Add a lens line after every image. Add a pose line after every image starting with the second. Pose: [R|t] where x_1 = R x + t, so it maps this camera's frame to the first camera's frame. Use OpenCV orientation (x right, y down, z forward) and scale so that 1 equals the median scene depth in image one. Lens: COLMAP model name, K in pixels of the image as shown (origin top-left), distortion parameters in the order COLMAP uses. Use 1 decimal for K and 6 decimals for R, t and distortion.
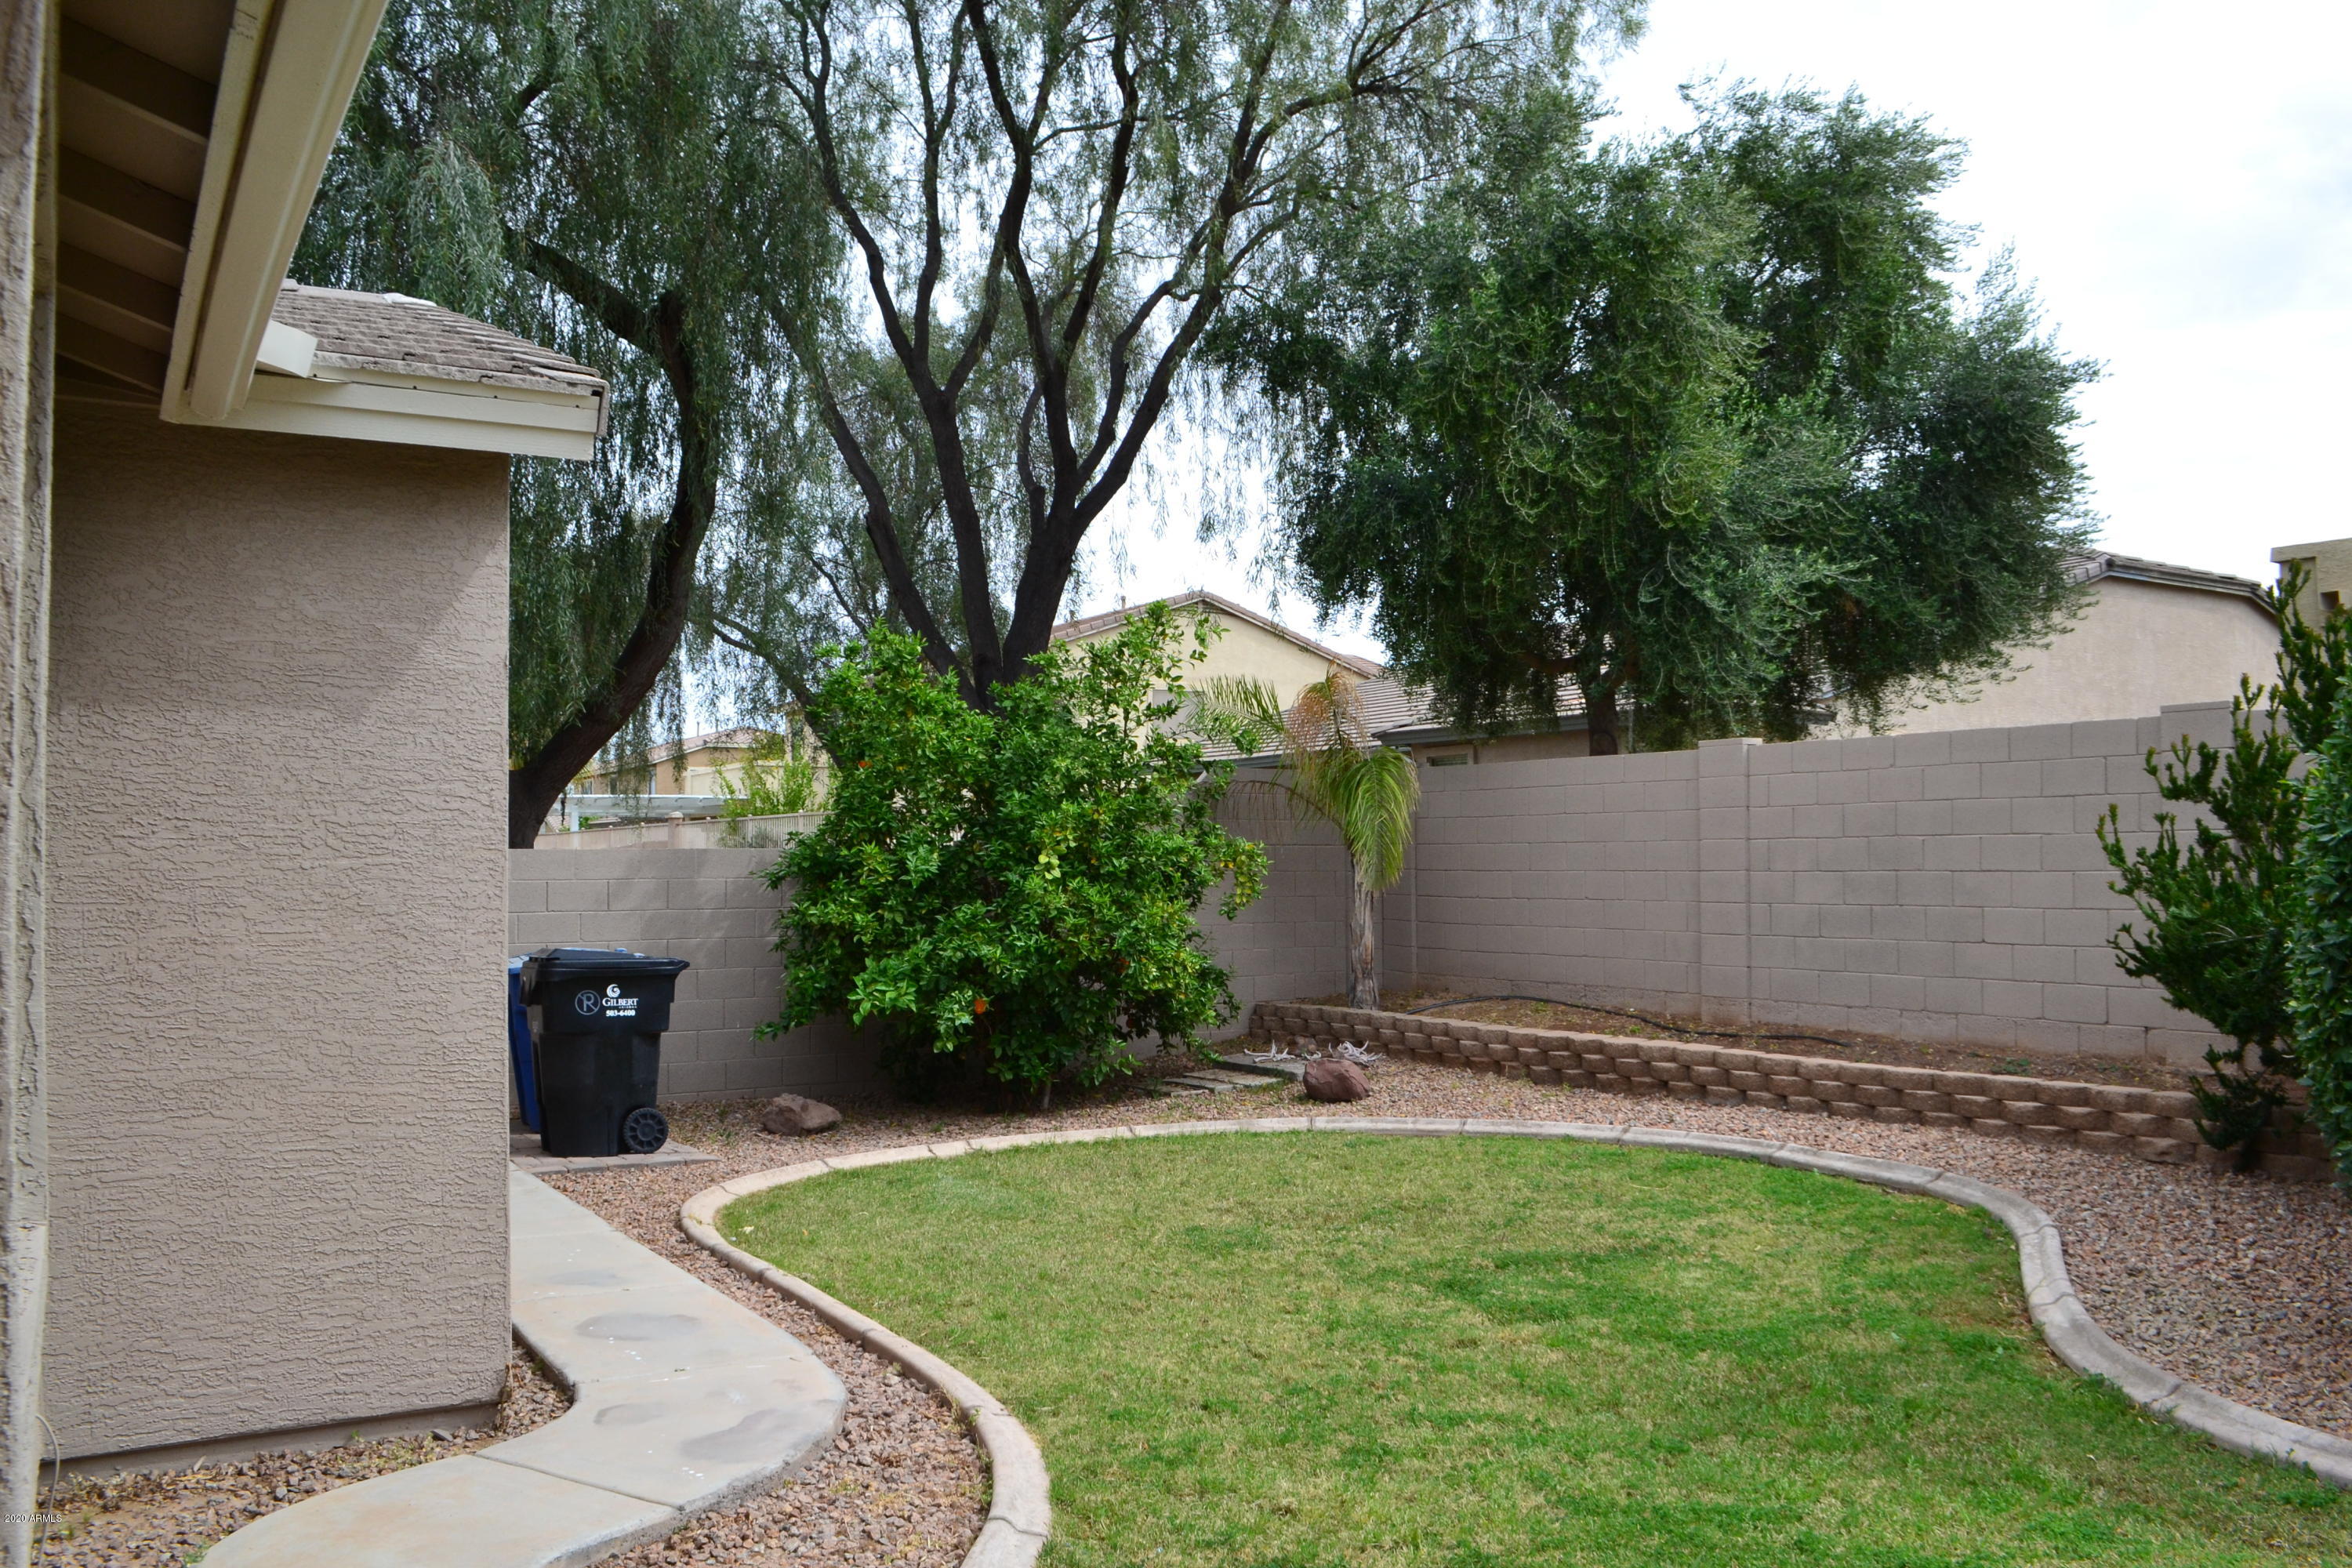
lens RADIAL K [[1830.9, 0, 1177.4], [0, 1830.9, 809.5], [0, 0, 1]] dist [-0.074578, -0.008067]
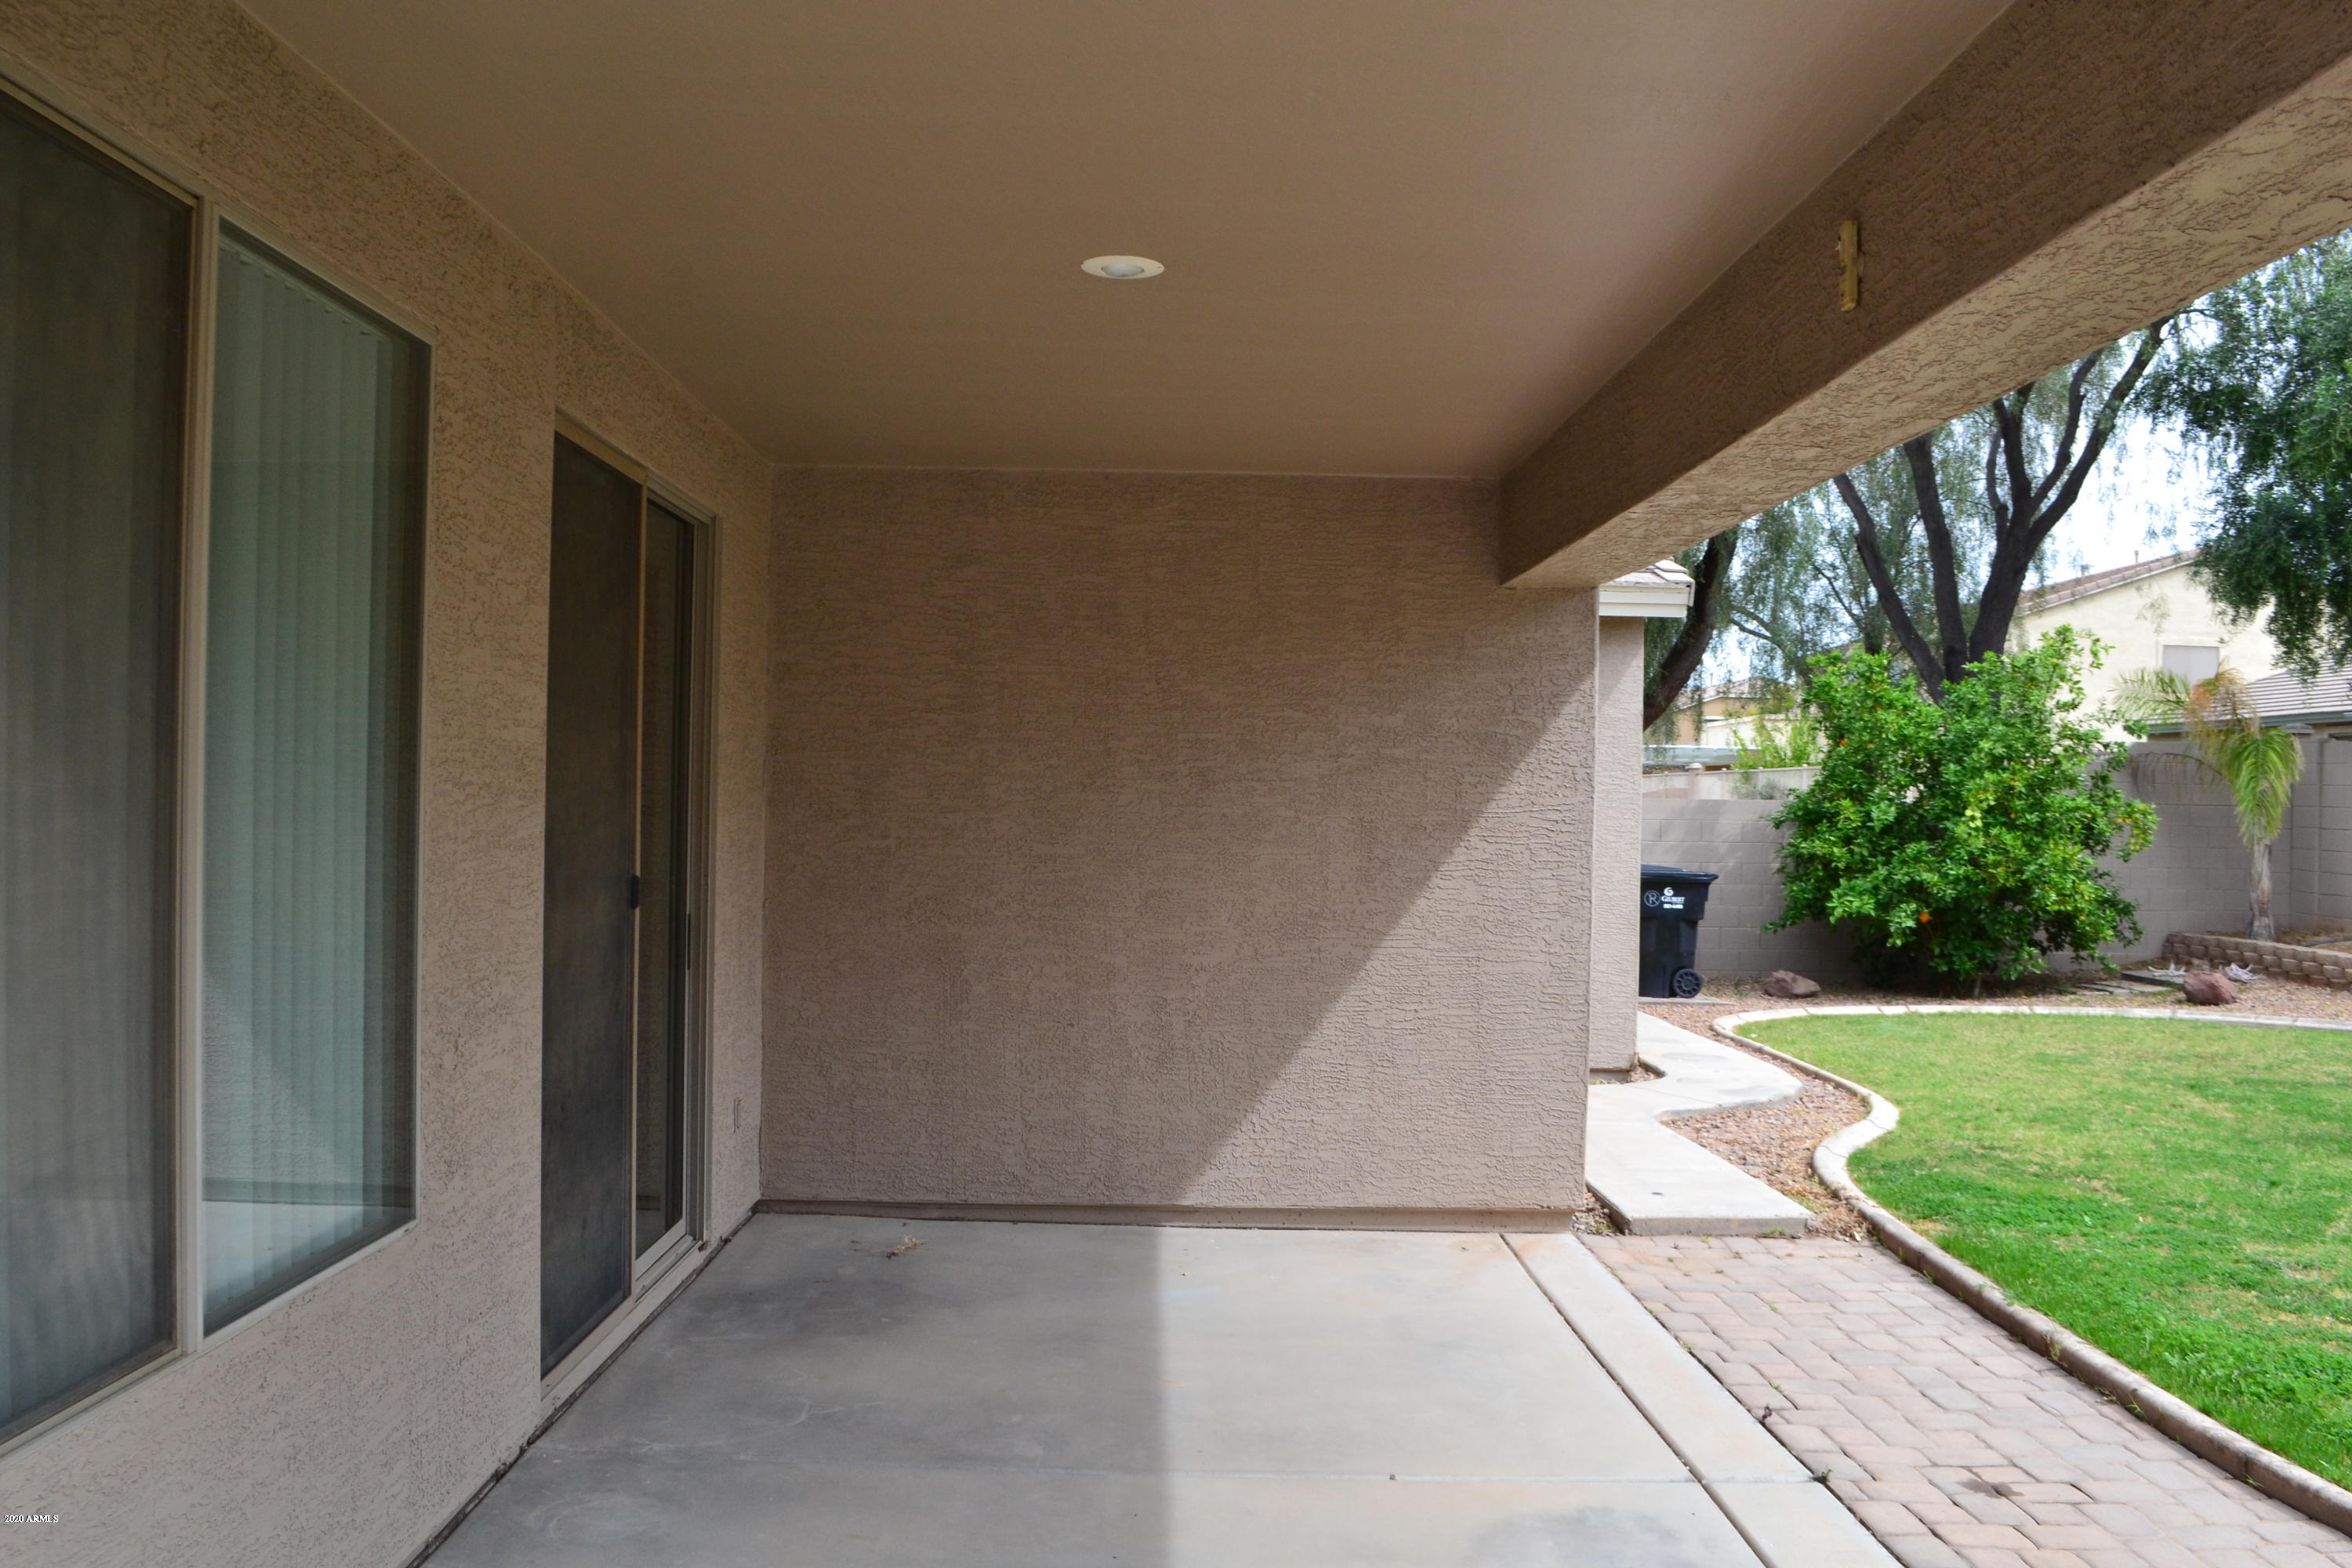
lens RADIAL K [[1830.9, 0, 1173.0], [0, 1830.9, 807.7], [0, 0, 1]] dist [-0.074578, -0.008067]
pose [[0.856036, 0.022528, -0.516425, 0.112052], [-0.006573, 0.999443, 0.032704, -0.017382], [0.516874, -0.024601, 0.855708, -0.478866]]
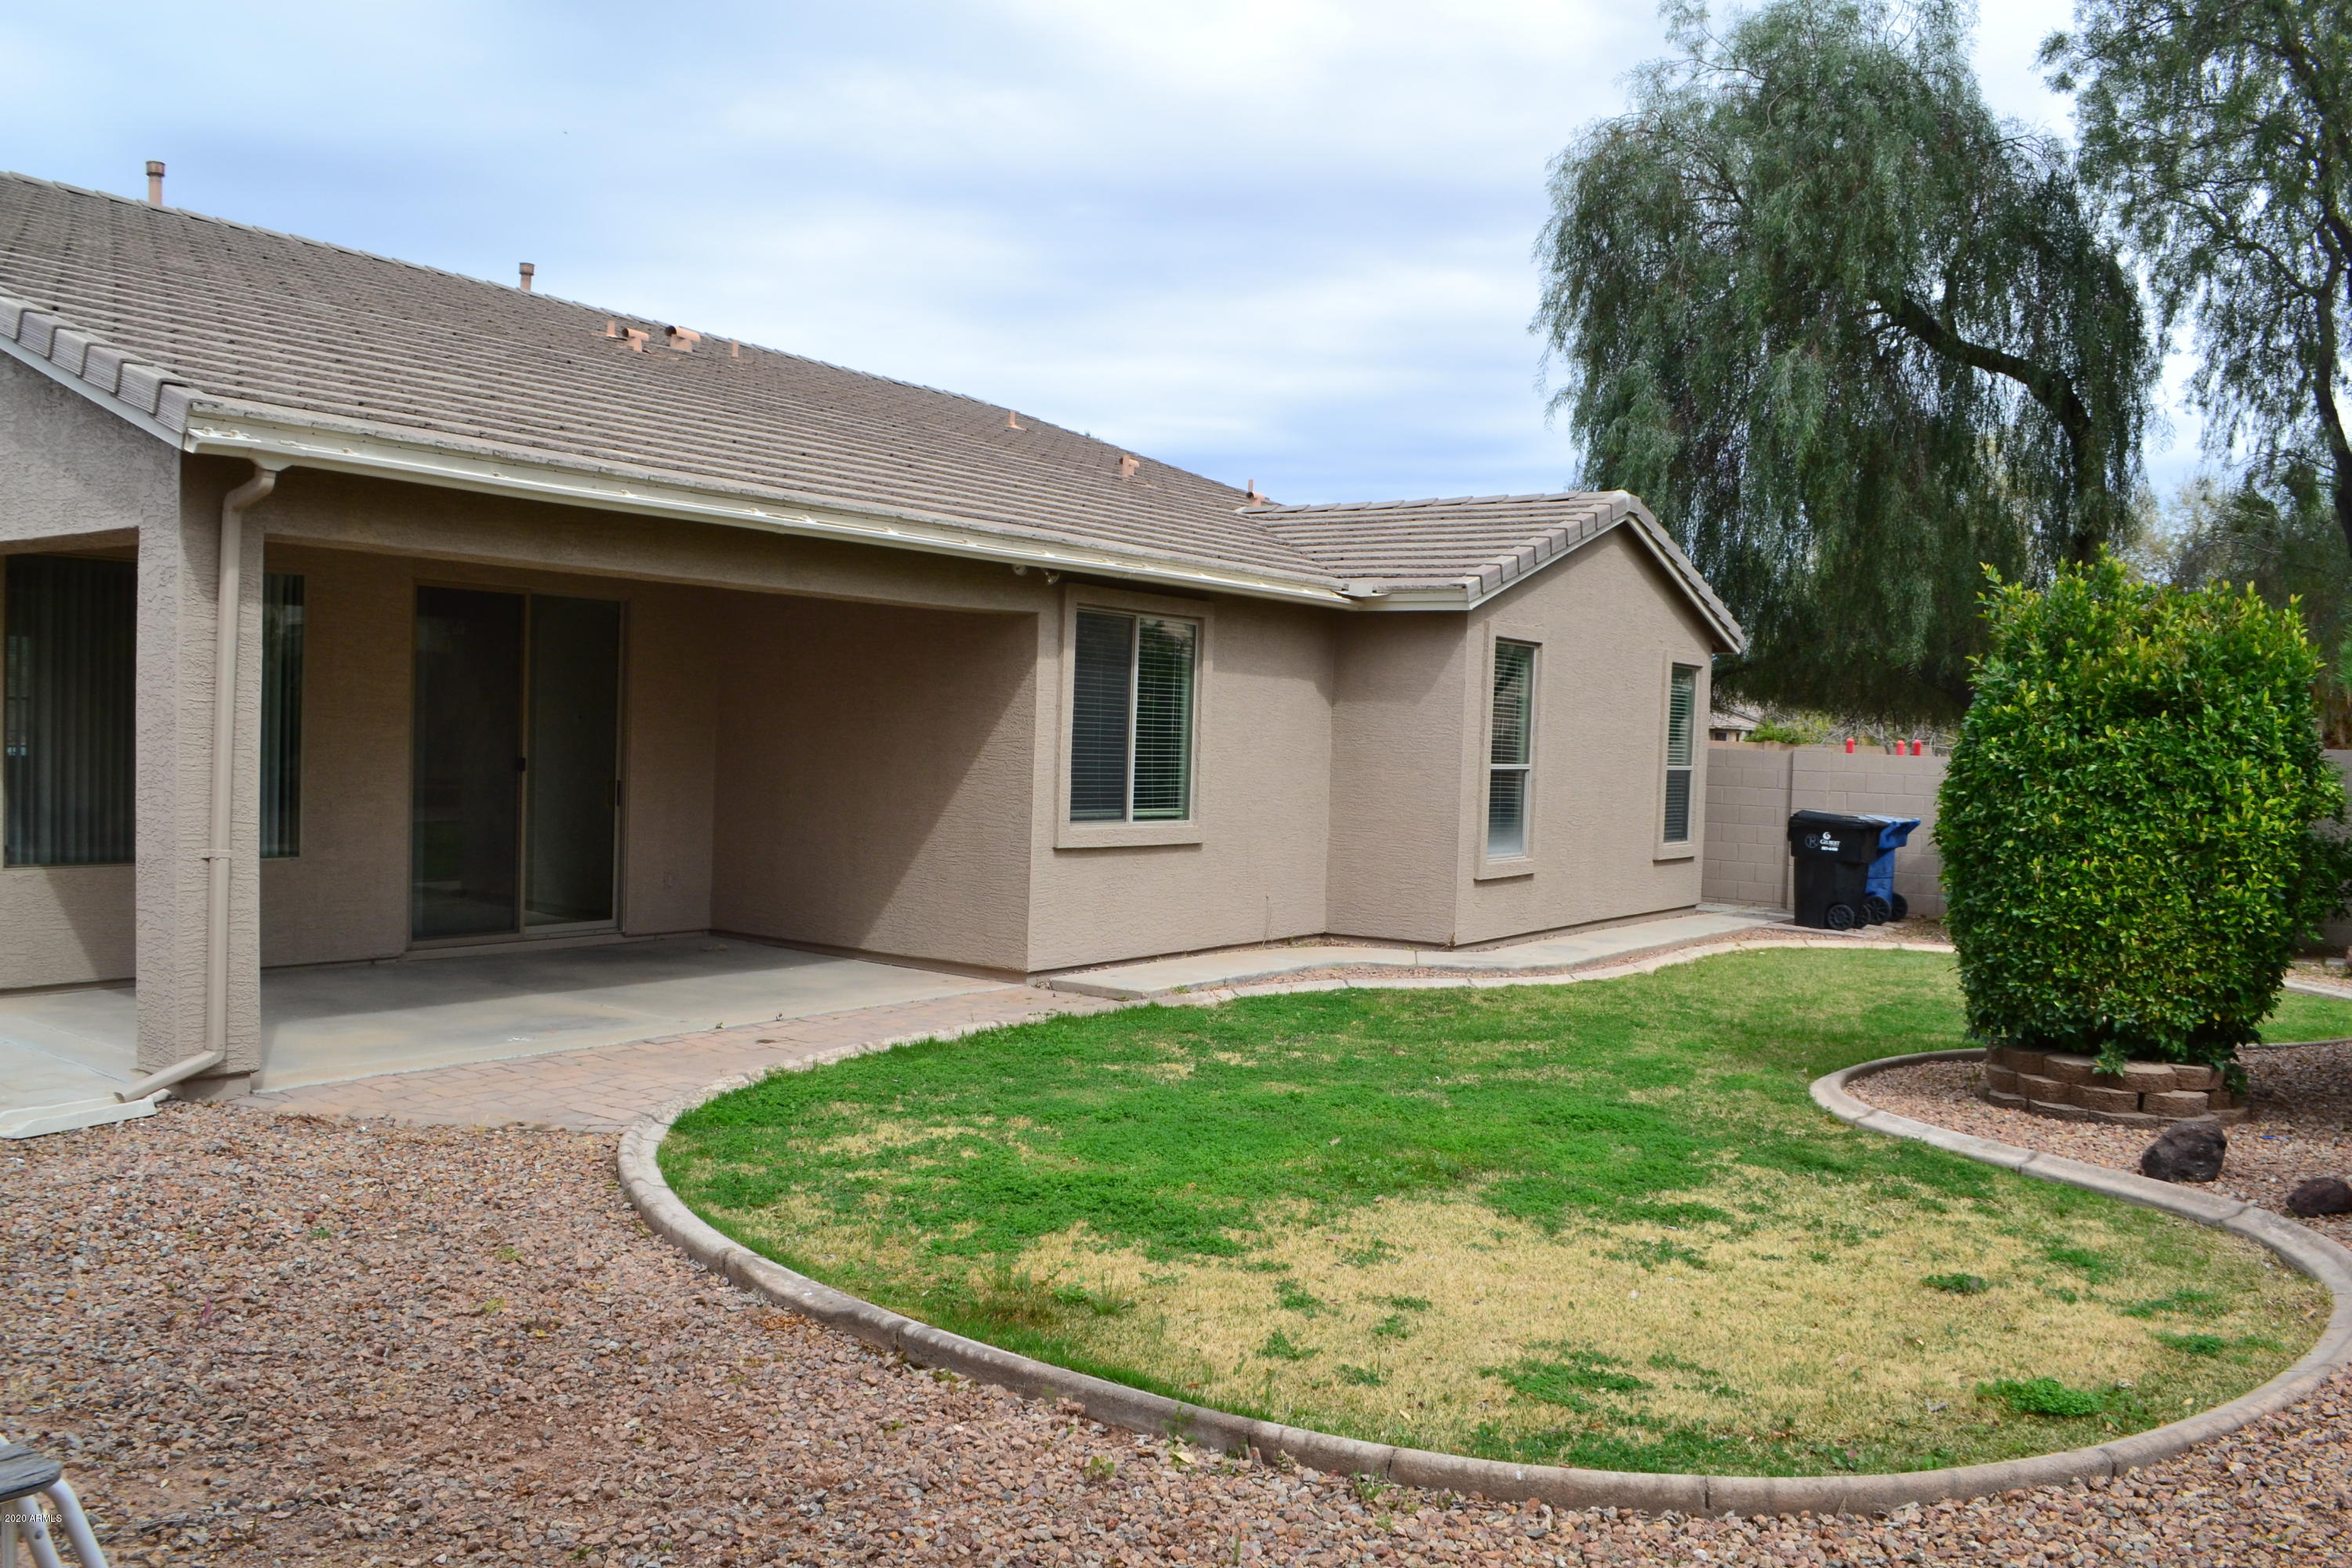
lens RADIAL K [[1830.9, 0, 1173.7], [0, 1830.9, 786.9], [0, 0, 1]] dist [-0.074578, -0.008067]
pose [[0.394691, 0.048684, -0.917523, 0.914862], [-0.008763, 0.998749, 0.049224, -0.023911], [0.918772, -0.011388, 0.394624, -0.232637]]
